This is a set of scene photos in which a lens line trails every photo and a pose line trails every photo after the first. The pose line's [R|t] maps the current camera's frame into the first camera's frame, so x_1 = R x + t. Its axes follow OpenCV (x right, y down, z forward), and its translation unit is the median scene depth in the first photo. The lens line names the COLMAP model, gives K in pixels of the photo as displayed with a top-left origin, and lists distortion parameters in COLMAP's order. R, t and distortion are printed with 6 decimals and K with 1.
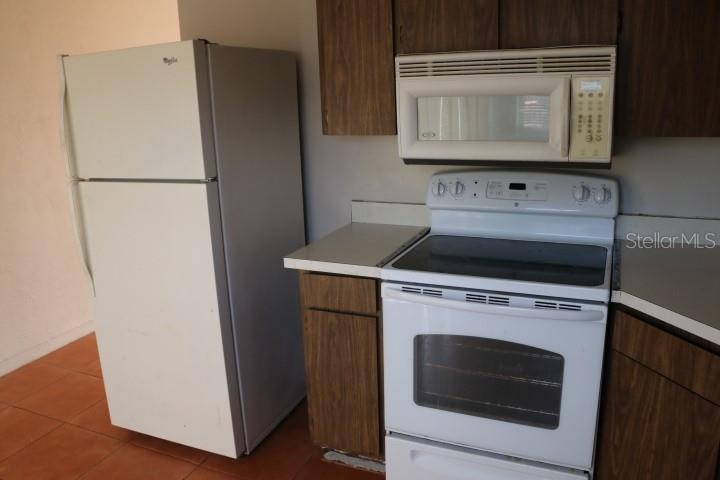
lens RADIAL K [[587.1, 0, 359.5], [0, 587.1, 238.8], [0, 0, 1]] dist [-0.176394, 0.134207]
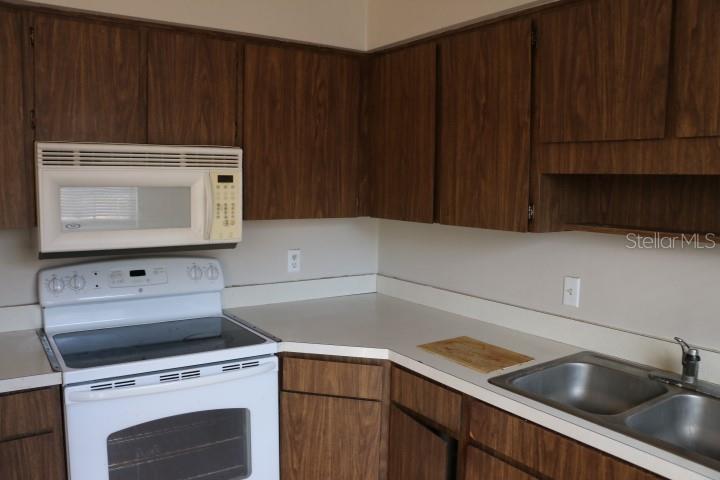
lens RADIAL K [[587.1, 0, 359.1], [0, 587.1, 243.7], [0, 0, 1]] dist [-0.176394, 0.134207]
pose [[0.520265, -0.043052, 0.852919, -0.488539], [0.177080, 0.982461, -0.058425, -0.013795], [-0.835444, 0.181432, 0.518763, 0.147564]]
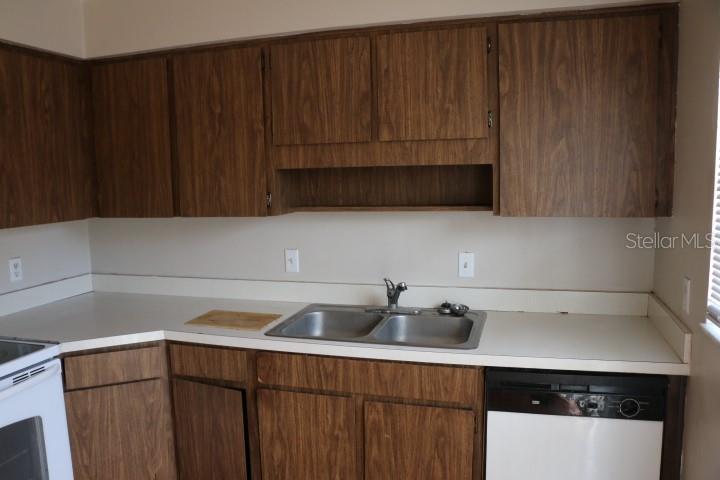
lens RADIAL K [[587.1, 0, 360.3], [0, 587.1, 241.7], [0, 0, 1]] dist [-0.176394, 0.134207]
pose [[-0.137815, -0.075561, 0.987572, -0.792813], [0.272498, 0.955715, 0.111150, -0.077081], [-0.952235, 0.284429, -0.111122, 0.398821]]
